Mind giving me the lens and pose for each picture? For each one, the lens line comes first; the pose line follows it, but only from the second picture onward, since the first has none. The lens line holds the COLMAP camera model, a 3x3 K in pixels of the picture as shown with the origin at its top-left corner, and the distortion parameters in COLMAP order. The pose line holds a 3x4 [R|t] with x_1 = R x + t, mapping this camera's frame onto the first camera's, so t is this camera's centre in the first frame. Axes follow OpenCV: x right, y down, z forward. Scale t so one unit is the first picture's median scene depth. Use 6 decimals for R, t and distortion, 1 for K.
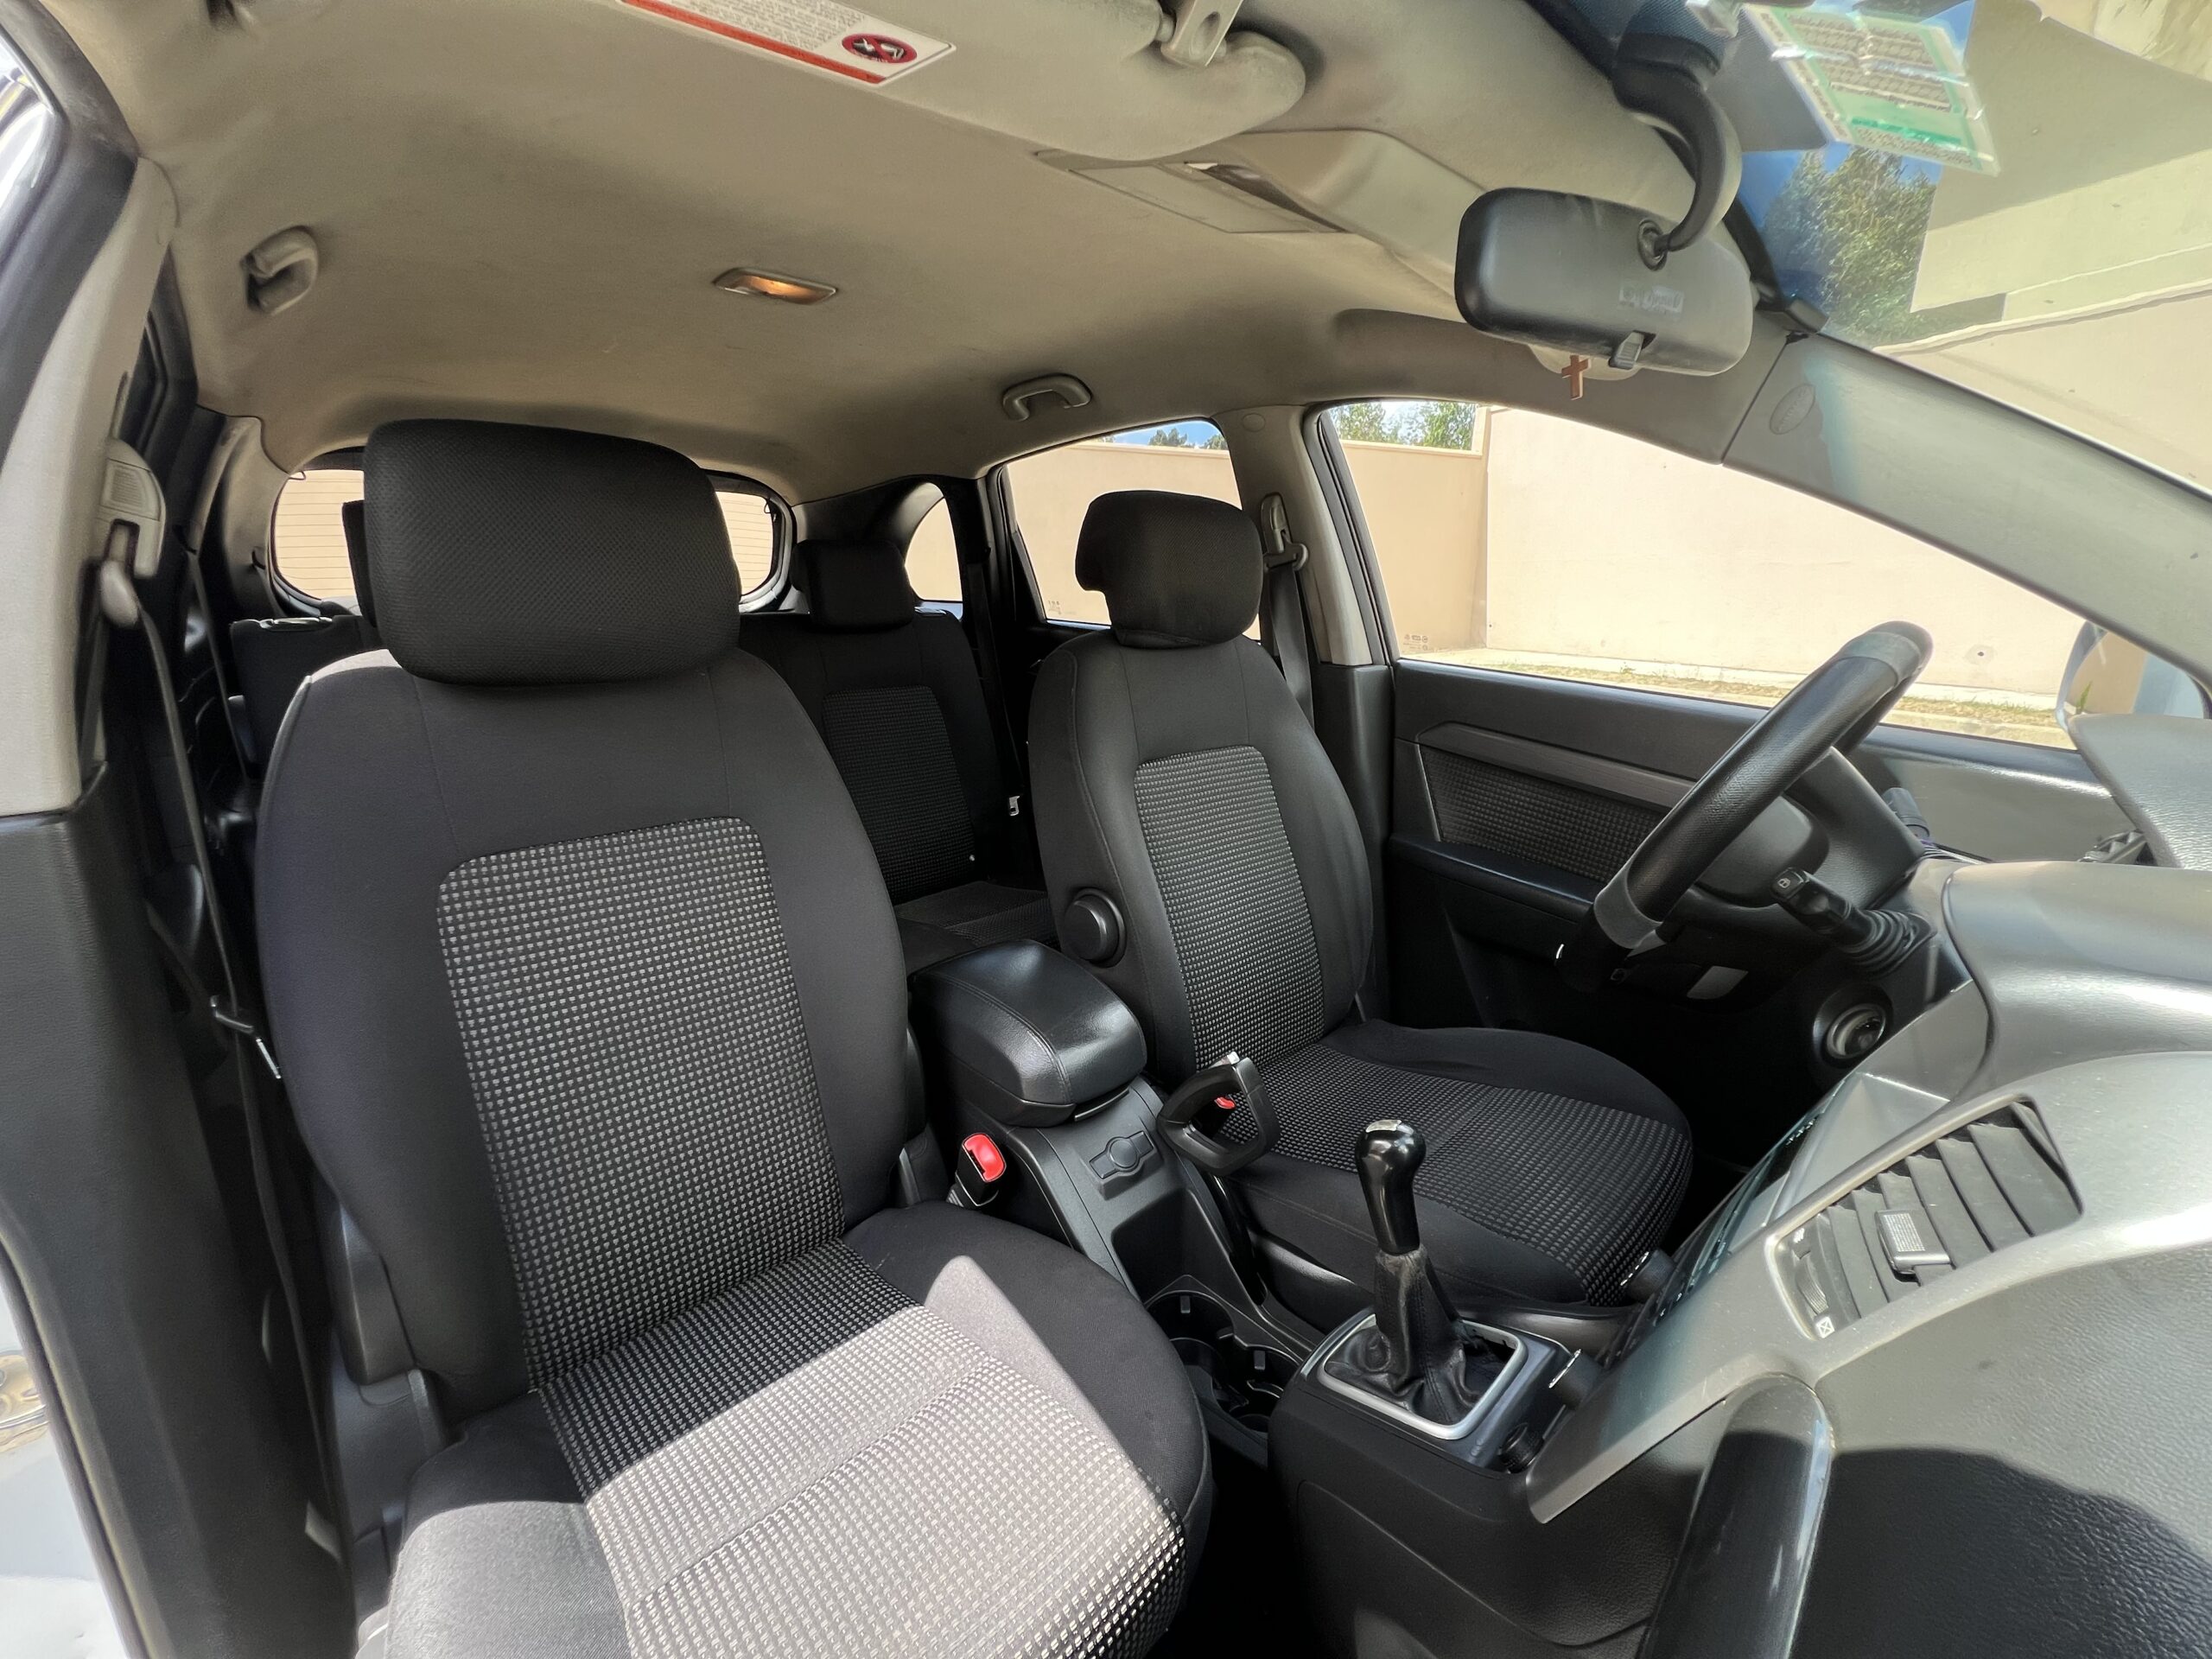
lens RADIAL K [[885.8, 0, 1106.0], [0, 885.8, 829.5], [0, 0, 1]] dist [-0.003555, -0.000016]
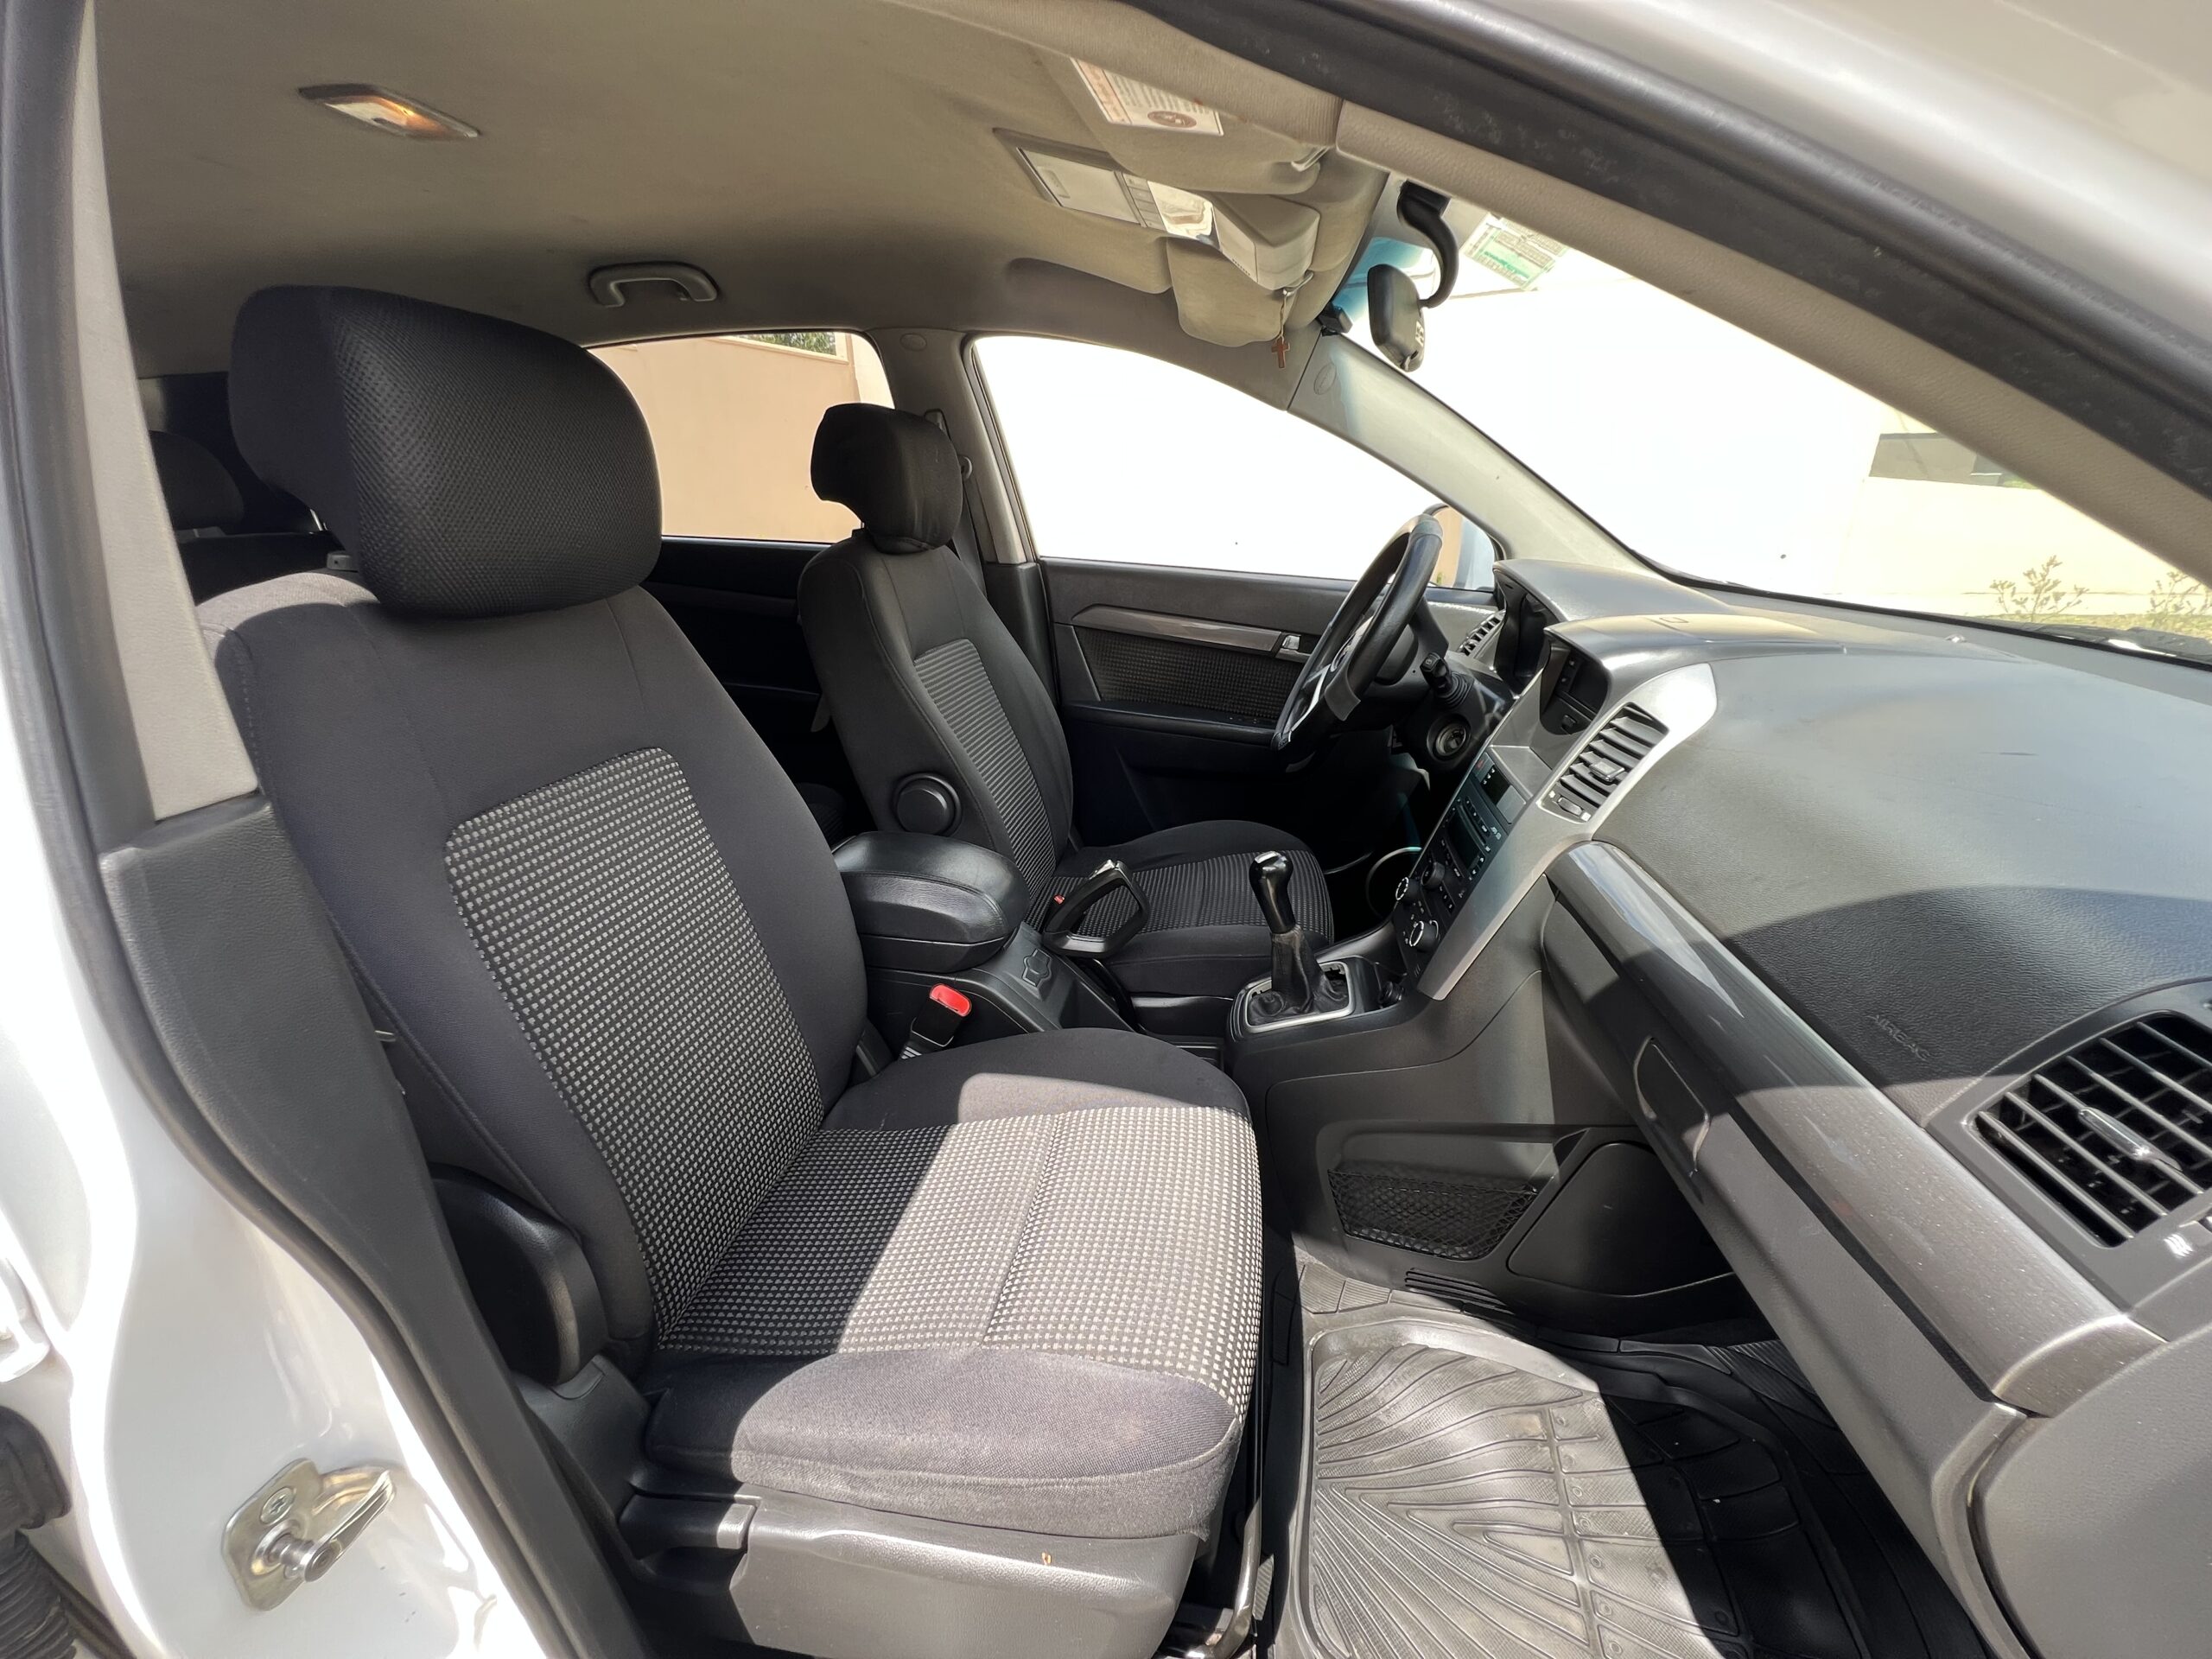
lens RADIAL K [[885.8, 0, 1106.0], [0, 885.8, 829.5], [0, 0, 1]] dist [-0.003555, -0.000016]
pose [[0.788463, -0.220192, 0.574318, -0.575182], [0.164901, 0.975217, 0.147509, 0.011760], [-0.592565, -0.021600, 0.805233, -0.055625]]
